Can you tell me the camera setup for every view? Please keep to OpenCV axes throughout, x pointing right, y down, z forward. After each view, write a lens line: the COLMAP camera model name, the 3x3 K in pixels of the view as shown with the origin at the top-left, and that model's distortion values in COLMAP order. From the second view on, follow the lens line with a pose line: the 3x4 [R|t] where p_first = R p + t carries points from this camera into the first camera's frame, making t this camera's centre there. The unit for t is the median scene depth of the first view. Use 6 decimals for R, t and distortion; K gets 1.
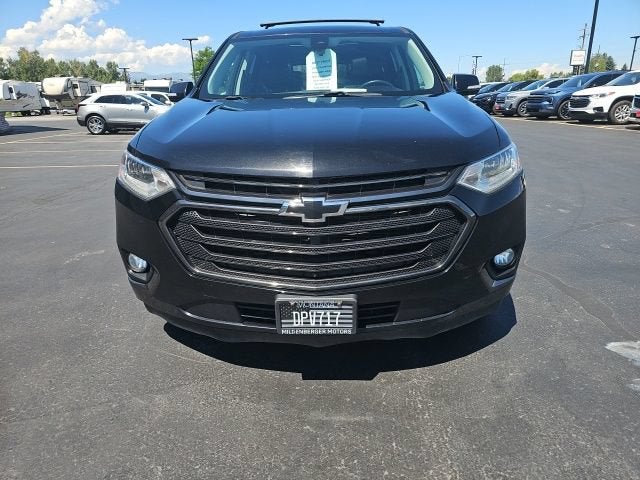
lens RADIAL K [[423.5, 0, 316.5], [0, 423.5, 241.2], [0, 0, 1]] dist [0.049898, -0.042743]
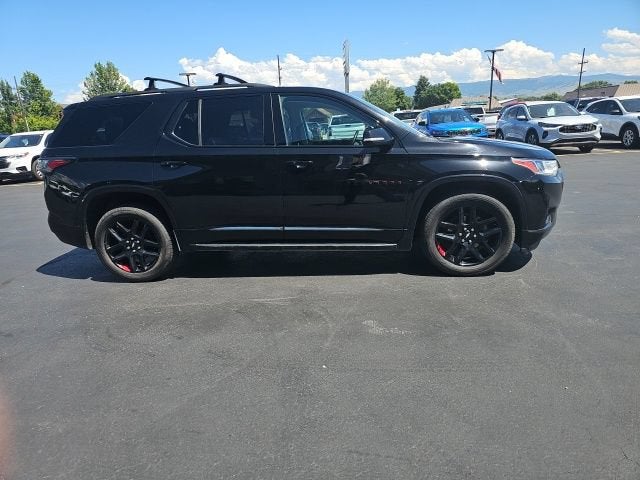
lens RADIAL K [[423.5, 0, 308.1], [0, 423.5, 244.7], [0, 0, 1]] dist [0.049898, -0.042743]
pose [[0.084357, -0.242036, 0.966593, -2.445057], [0.370625, 0.908073, 0.195037, -0.610888], [-0.924944, 0.341791, 0.166307, 1.762647]]
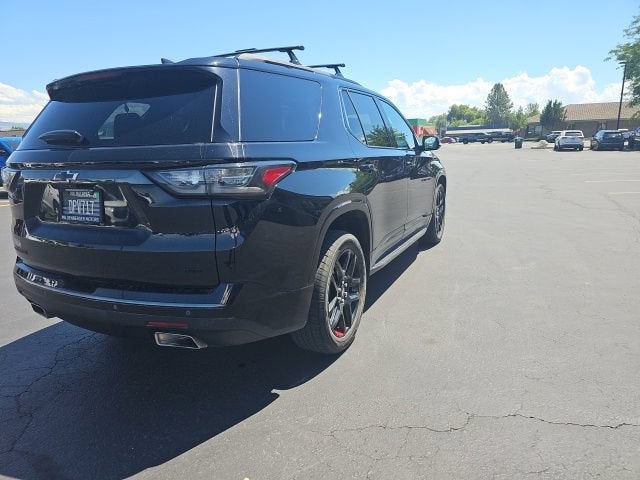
lens RADIAL K [[423.5, 0, 312.1], [0, 423.5, 237.5], [0, 0, 1]] dist [0.049898, -0.042743]
pose [[-0.907486, -0.036451, 0.418498, -0.922059], [0.185567, 0.858976, 0.477206, -1.369298], [-0.376875, 0.510717, -0.772744, 3.985776]]
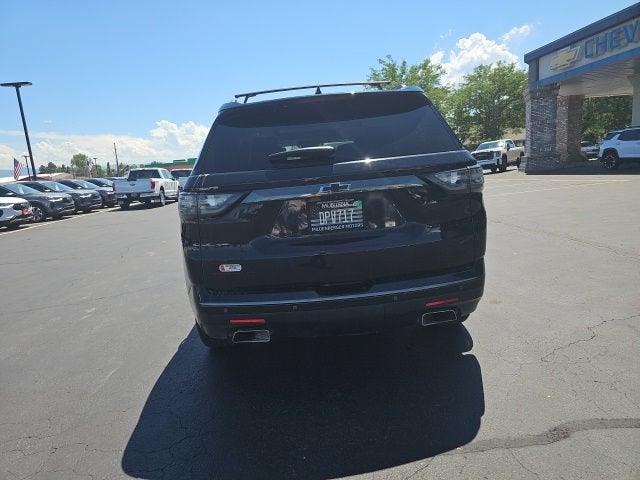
lens RADIAL K [[423.5, 0, 310.1], [0, 423.5, 240.4], [0, 0, 1]] dist [0.049898, -0.042743]
pose [[-0.991169, 0.122042, -0.051872, 0.229007], [0.083257, 0.877173, 0.472902, -1.529546], [0.103214, 0.464407, -0.879587, 4.383690]]
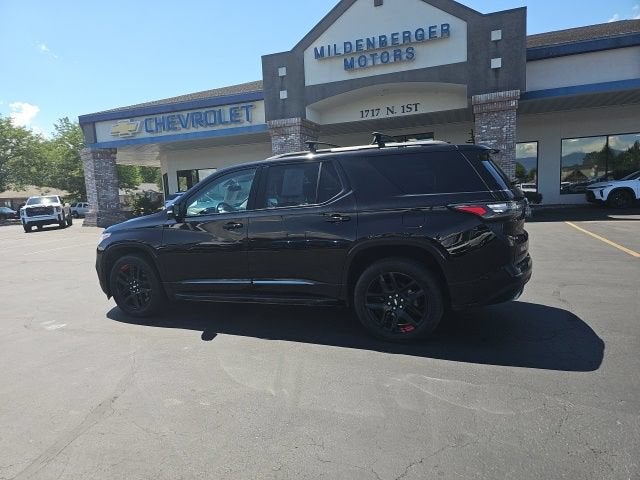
lens RADIAL K [[423.5, 0, 309.5], [0, 423.5, 240.8], [0, 0, 1]] dist [0.049898, -0.042743]
pose [[-0.372619, 0.148570, -0.916014, 2.501384], [-0.237331, 0.939016, 0.248844, -1.193817], [0.897123, 0.310123, -0.314635, 3.075699]]
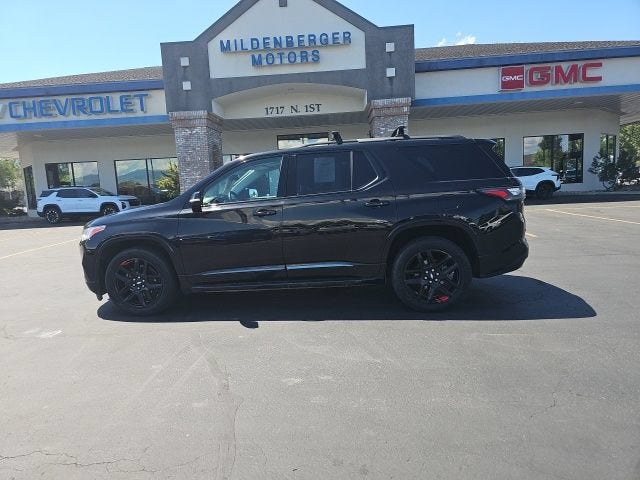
lens RADIAL K [[422.2, 0, 311.5], [0, 422.2, 238.6], [0, 0, 1]] dist [0.047995, -0.040932]
pose [[-0.075968, 0.156269, -0.984789, 2.800192], [-0.267882, 0.948134, 0.171118, -0.928637], [0.960452, 0.276806, -0.030166, 2.305081]]
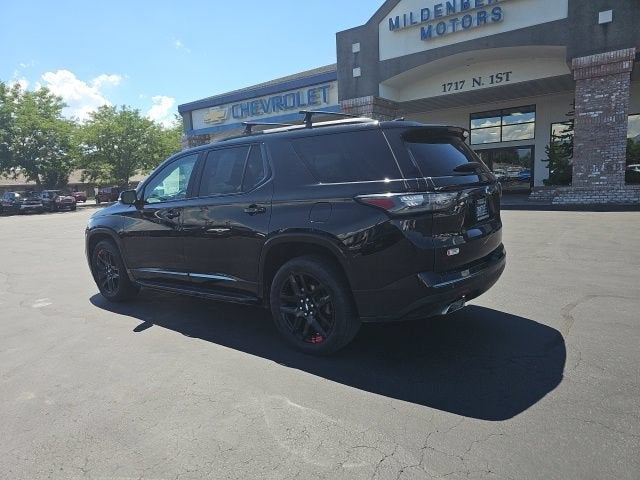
lens RADIAL K [[423.5, 0, 311.4], [0, 423.5, 241.6], [0, 0, 1]] dist [0.049898, -0.042743]
pose [[-0.591866, 0.171707, -0.787535, 1.876028], [-0.188857, 0.920307, 0.342590, -1.365280], [0.783599, 0.351499, -0.512271, 3.704330]]
